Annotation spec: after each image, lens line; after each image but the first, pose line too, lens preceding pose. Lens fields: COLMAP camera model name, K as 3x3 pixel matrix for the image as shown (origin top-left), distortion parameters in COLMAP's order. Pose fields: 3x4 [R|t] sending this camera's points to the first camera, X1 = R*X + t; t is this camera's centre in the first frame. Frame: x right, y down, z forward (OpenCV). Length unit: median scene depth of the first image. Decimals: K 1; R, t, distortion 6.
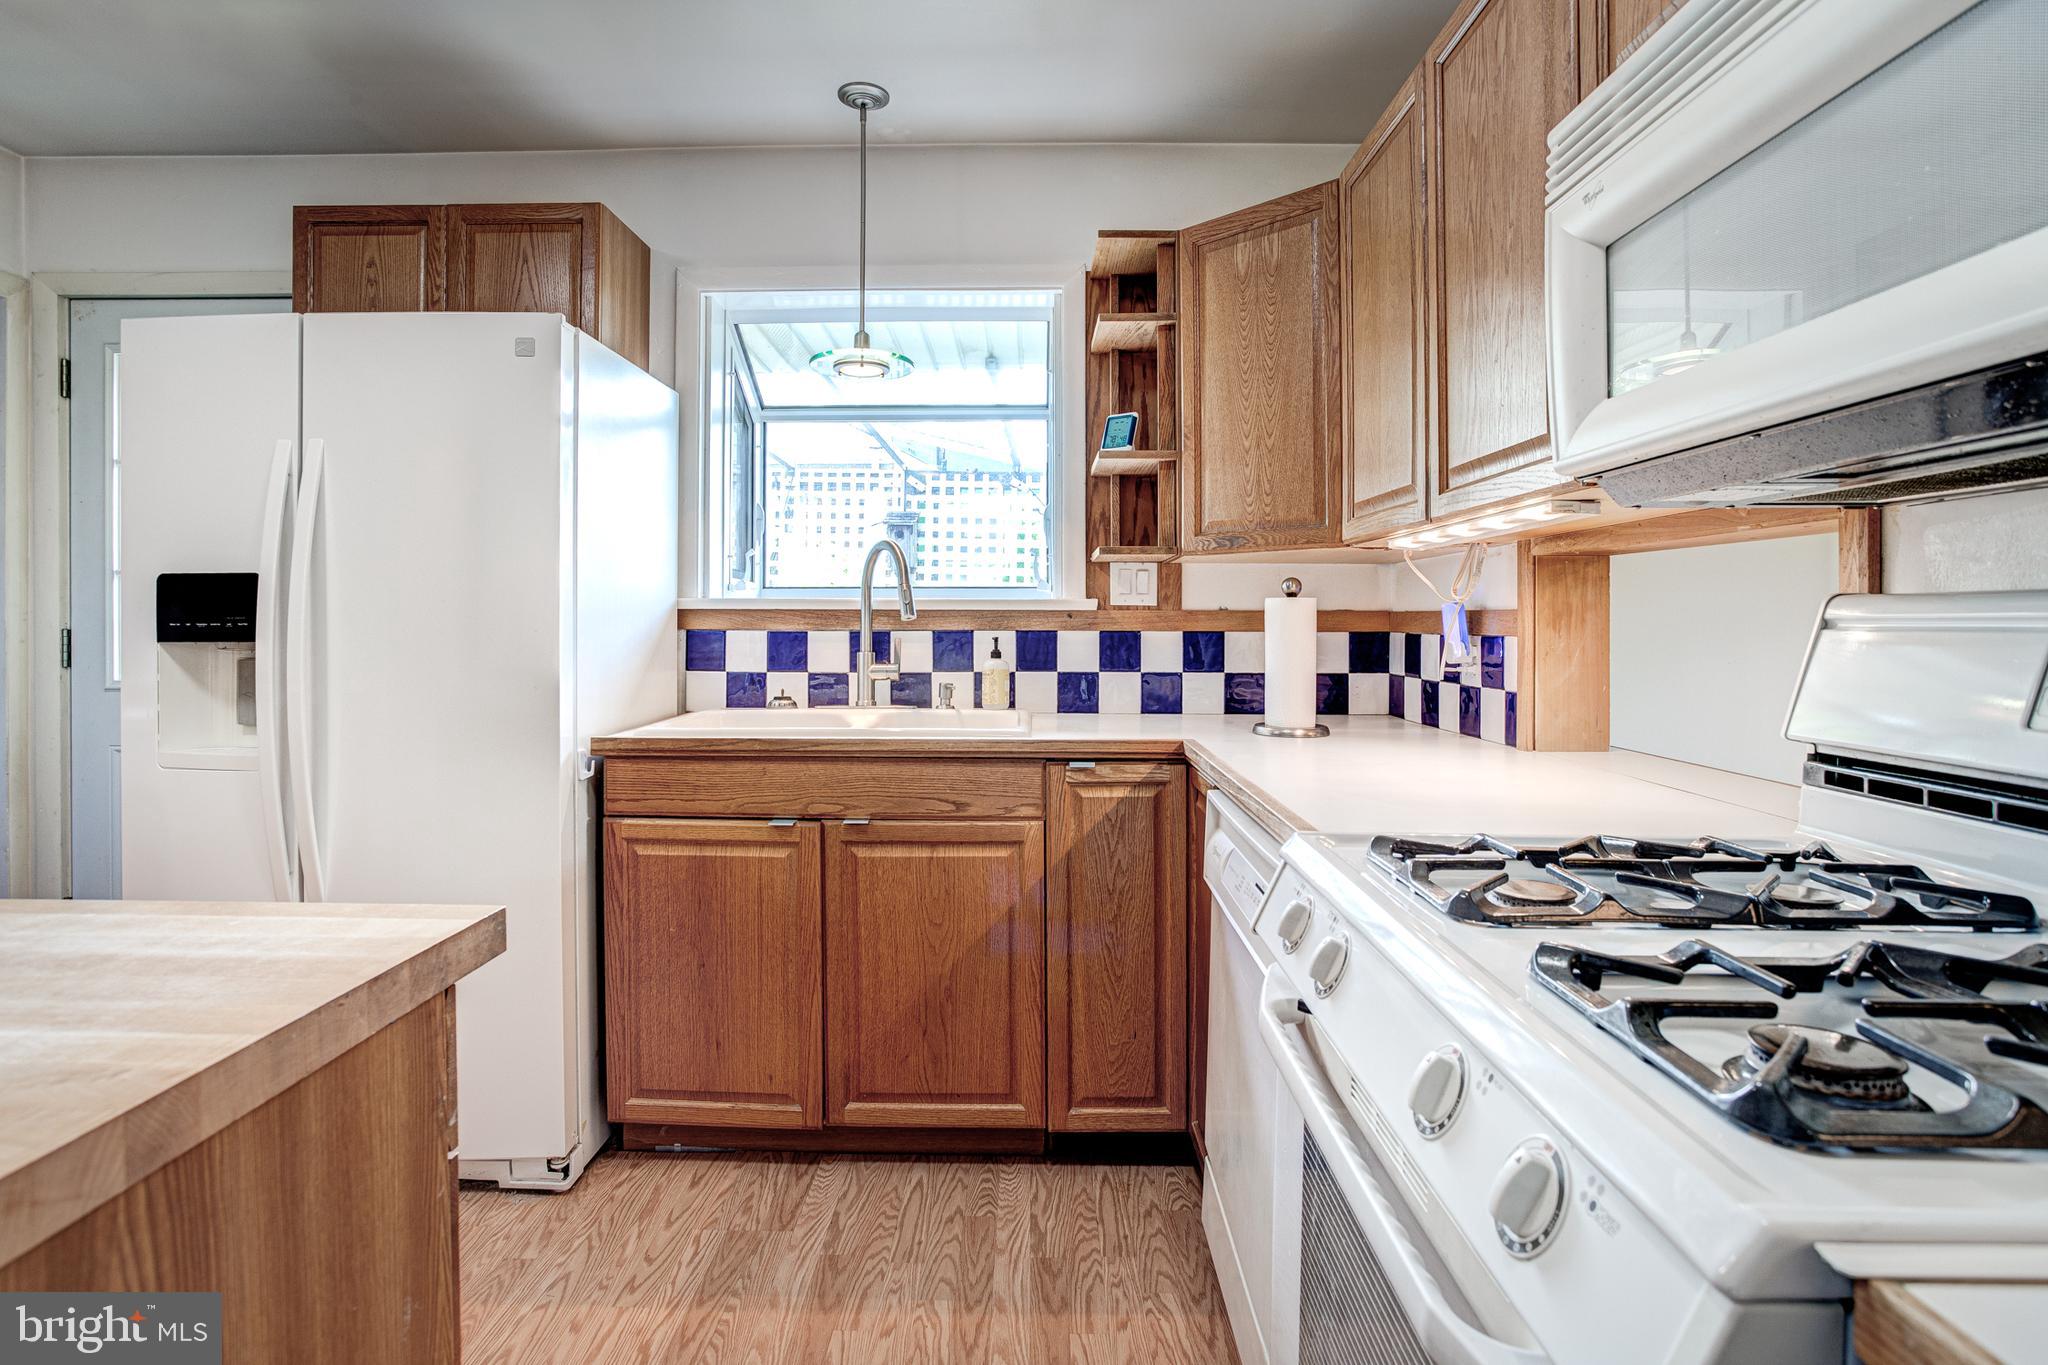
lens RADIAL K [[1030.8, 0, 1007.4], [0, 1030.8, 626.4], [0, 0, 1]] dist [-0.043633, 0.012582]
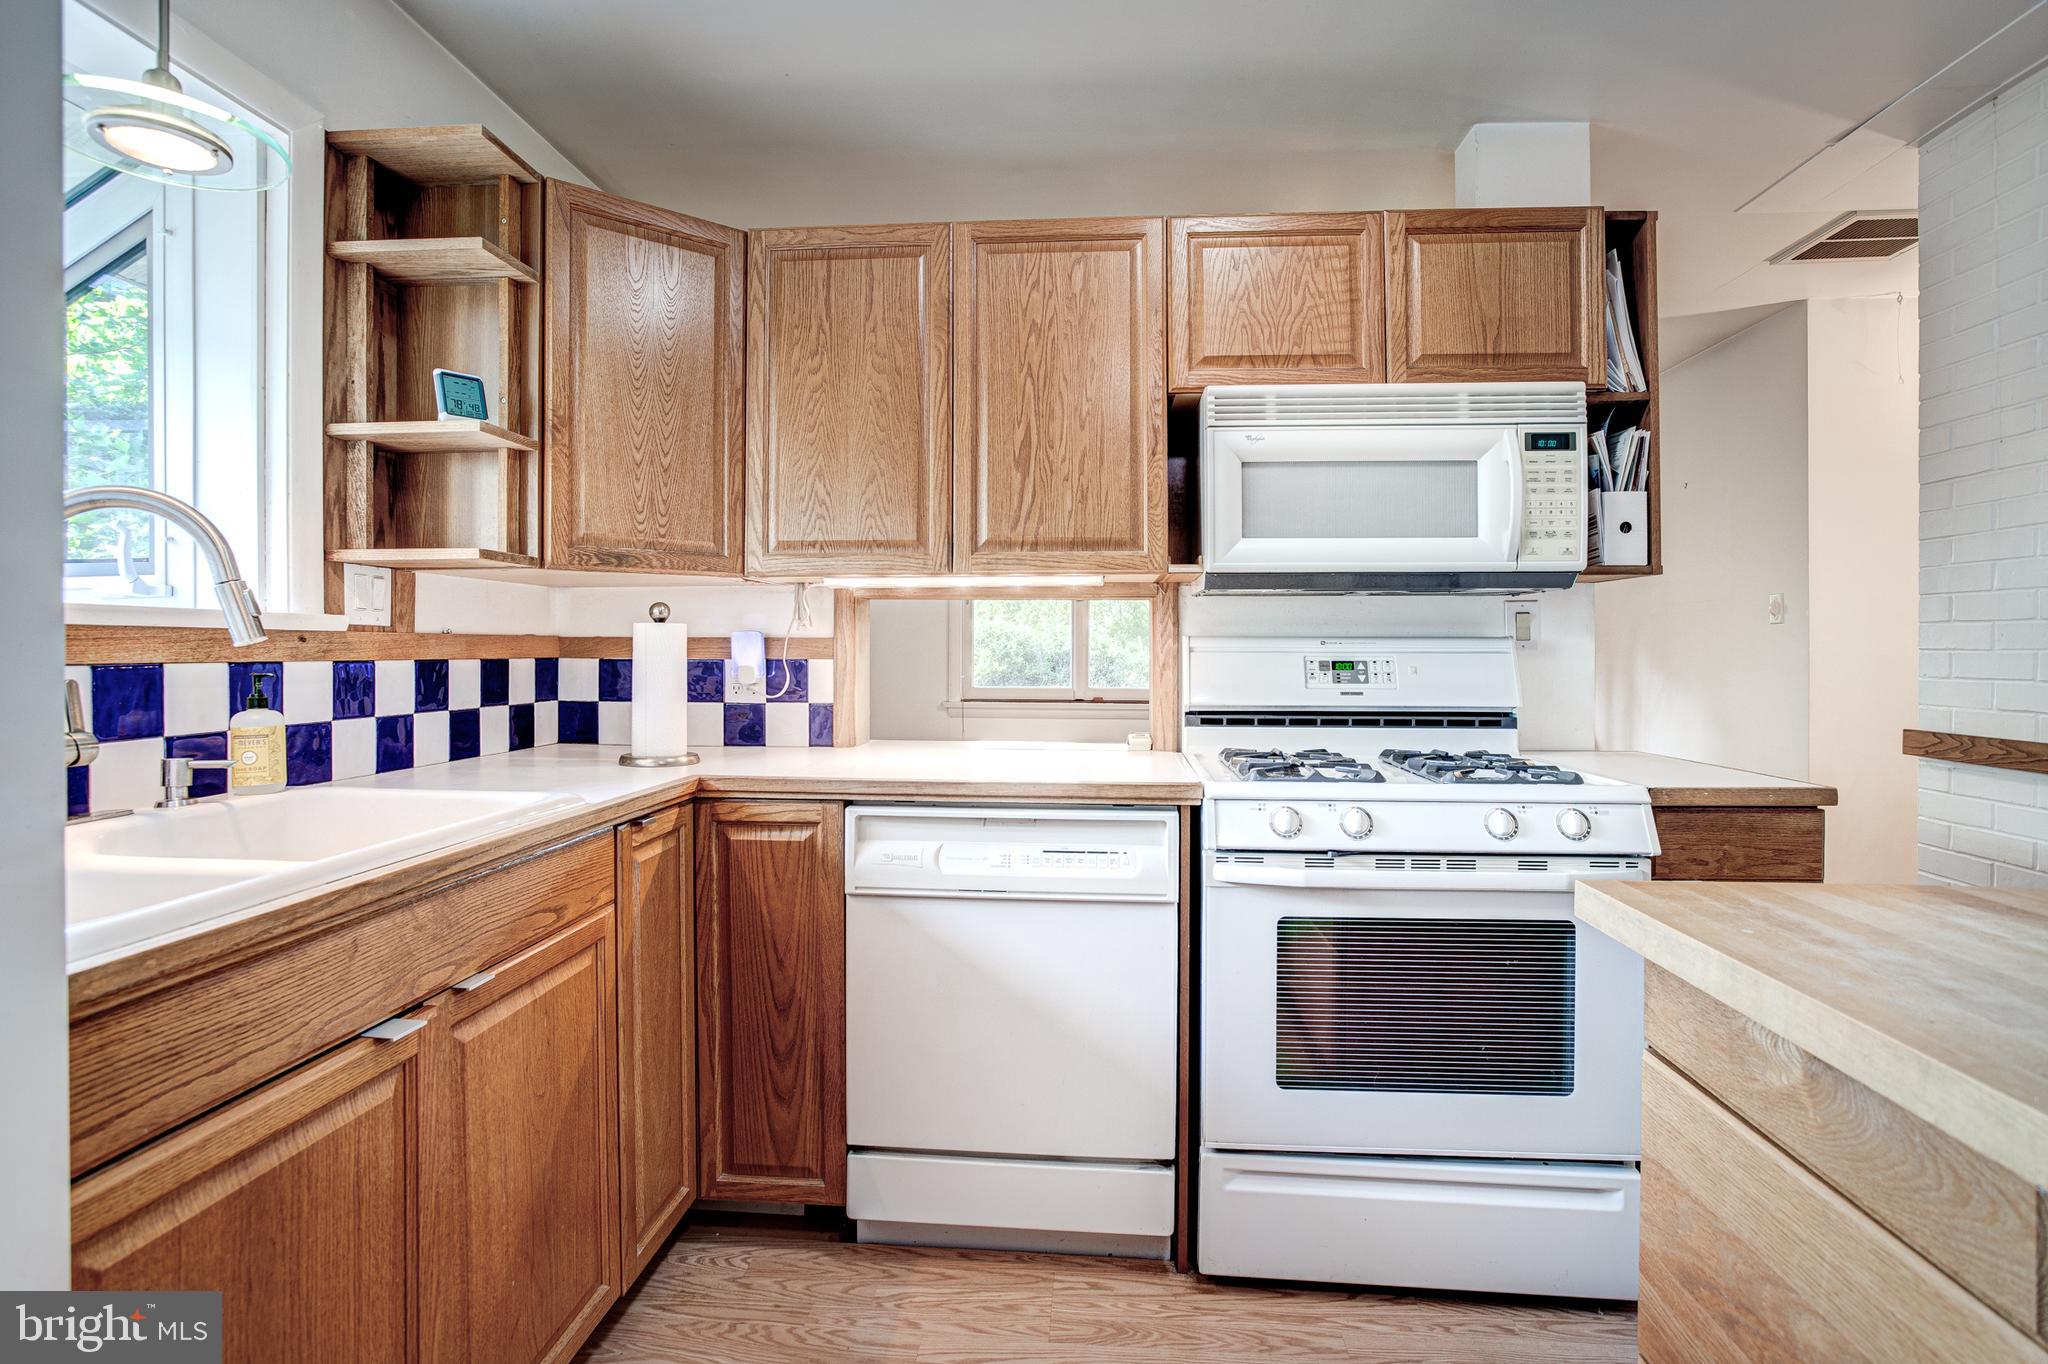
lens RADIAL K [[1030.8, 0, 1036.2], [0, 1030.8, 642.4], [0, 0, 1]] dist [-0.043633, 0.012582]
pose [[0.049054, 0.002873, 0.998792, -0.628451], [0.001652, 0.999994, -0.002957, -0.005954], [-0.998795, 0.001795, 0.049048, 0.558042]]
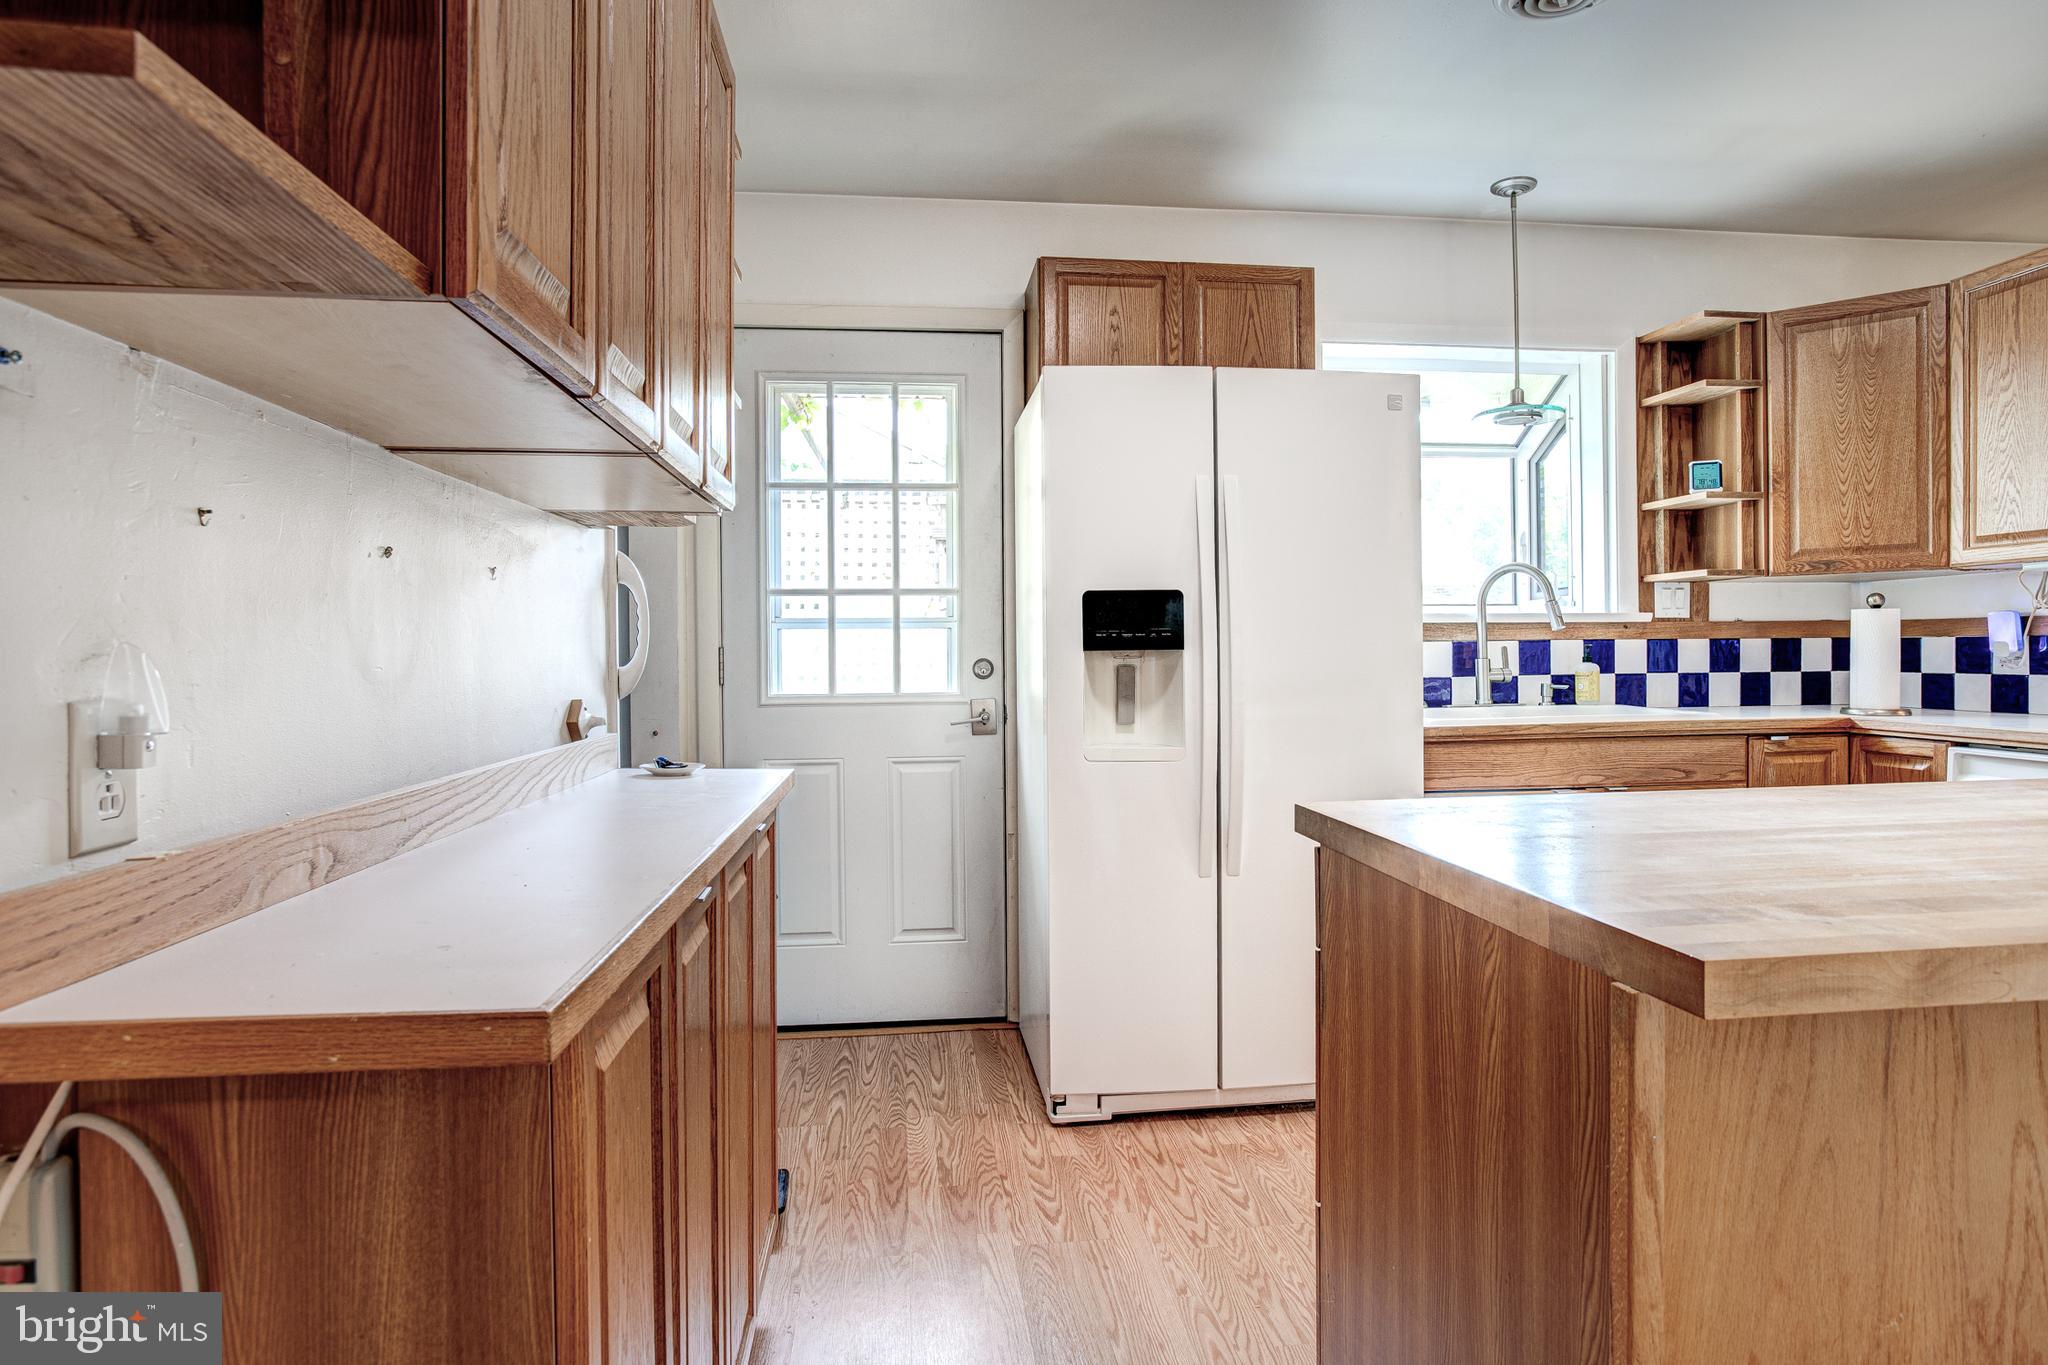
lens RADIAL K [[1119.9, 0, 1059.9], [0, 1119.9, 672.2], [0, 0, 1]] dist [0.000236, 0.001855]
pose [[0.987875, -0.014594, 0.154563, -0.886165], [0.012128, 0.999784, 0.016885, 0.014295], [-0.154776, -0.014806, 0.987839, -0.212062]]
